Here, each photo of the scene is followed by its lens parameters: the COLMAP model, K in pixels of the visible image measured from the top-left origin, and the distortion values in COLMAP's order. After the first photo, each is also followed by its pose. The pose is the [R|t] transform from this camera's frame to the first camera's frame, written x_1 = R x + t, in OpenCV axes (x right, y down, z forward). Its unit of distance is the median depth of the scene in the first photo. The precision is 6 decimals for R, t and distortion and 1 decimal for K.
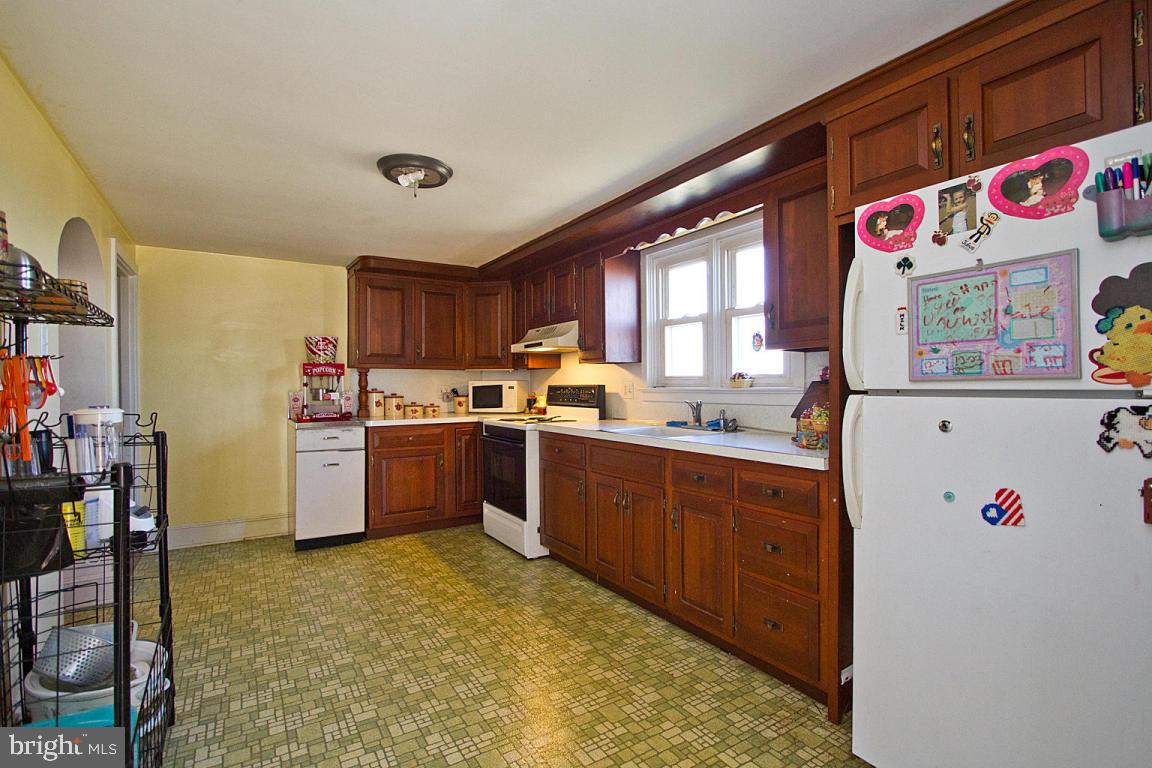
lens RADIAL K [[533.7, 0, 578.5], [0, 533.7, 389.5], [0, 0, 1]] dist [-0.022318, 0.000852]
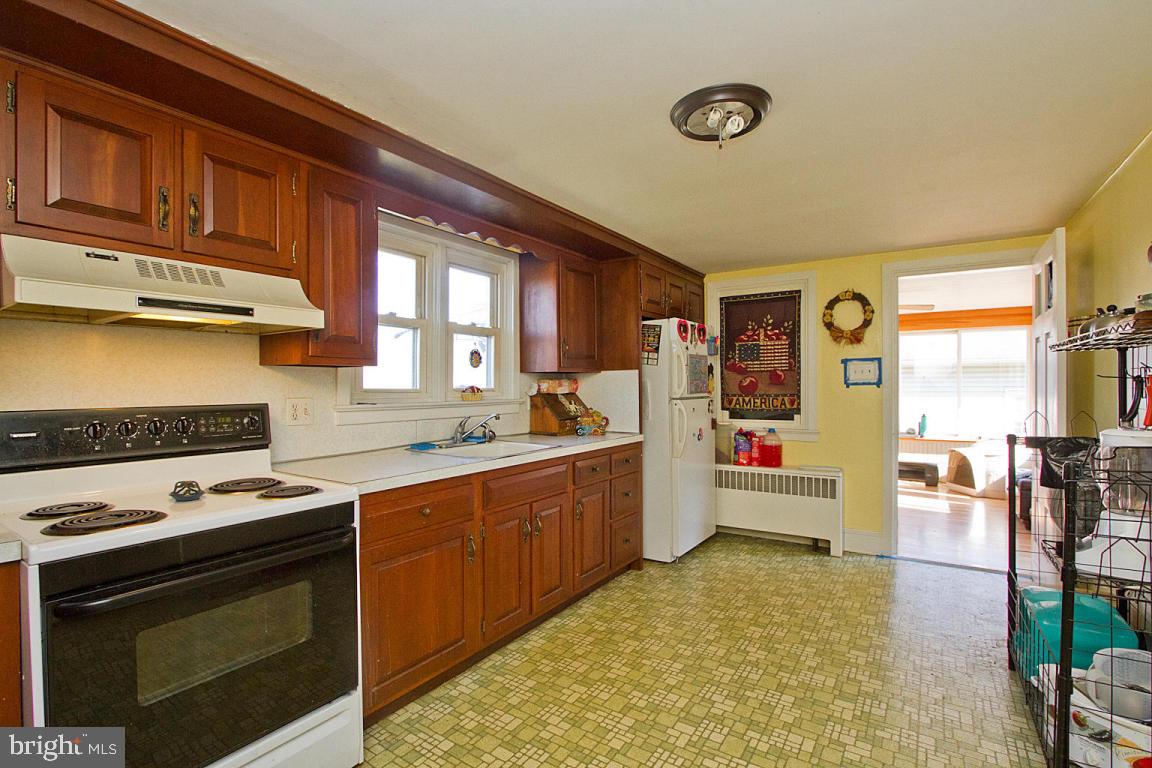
lens RADIAL K [[533.7, 0, 578.5], [0, 533.7, 389.5], [0, 0, 1]] dist [-0.022318, 0.000852]
pose [[-0.402557, -0.000288, 0.915395, -0.570484], [0.013860, 0.999883, 0.006410, -0.022155], [-0.915290, 0.015267, -0.402506, 0.934068]]
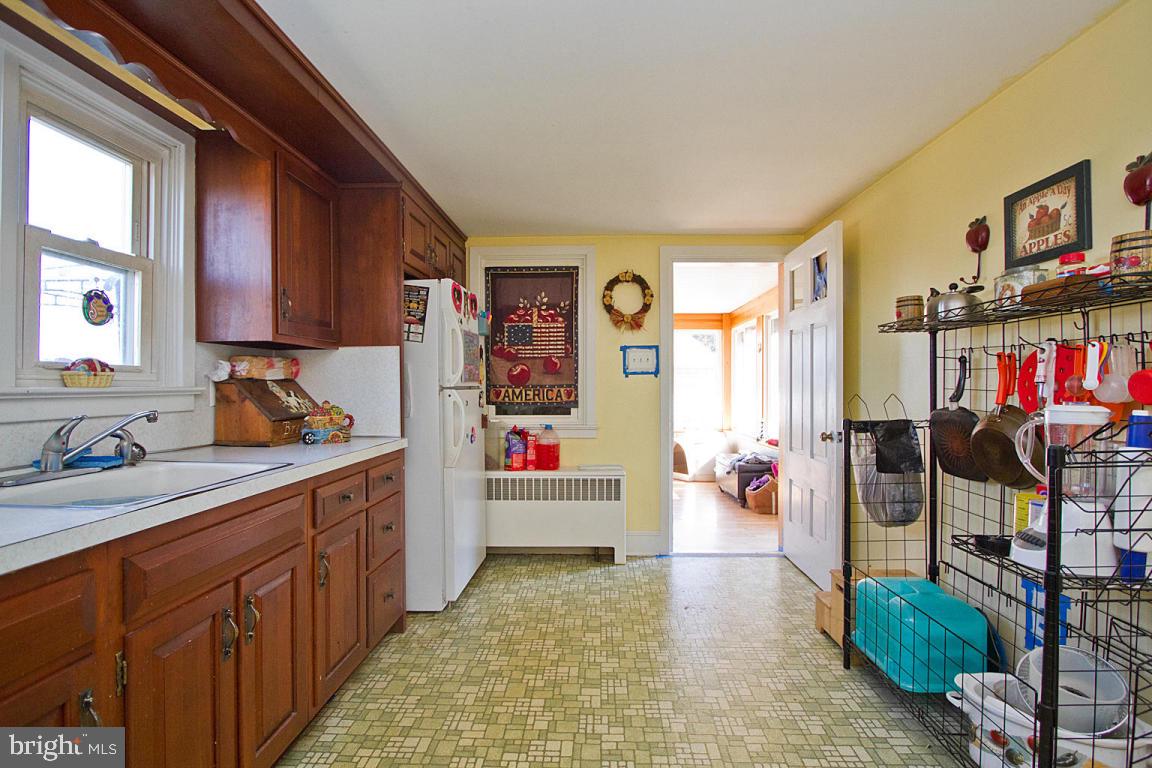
lens RADIAL K [[538.0, 0, 578.1], [0, 538.0, 387.2], [0, 0, 1]] dist [-0.019645, 0.003641]
pose [[-0.822898, 0.003658, 0.568178, -0.317193], [0.009095, 0.999936, 0.006735, -0.001914], [-0.568117, 0.010710, -0.822878, 0.880480]]
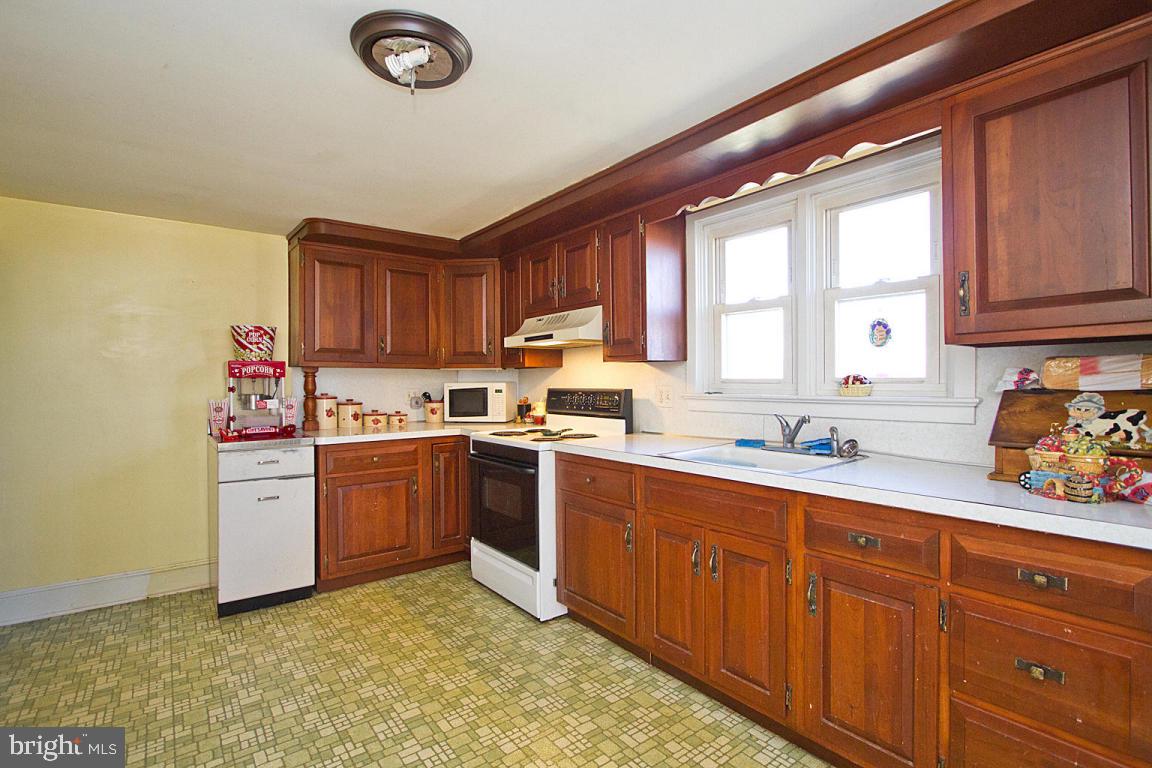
lens RADIAL K [[533.5, 0, 561.8], [0, 533.5, 388.1], [0, 0, 1]] dist [-0.016869, -0.000150]
pose [[0.997035, -0.002764, 0.076904, -0.114490], [0.002445, 0.999988, 0.004244, -0.014094], [-0.076915, -0.004043, 0.997029, 0.232066]]
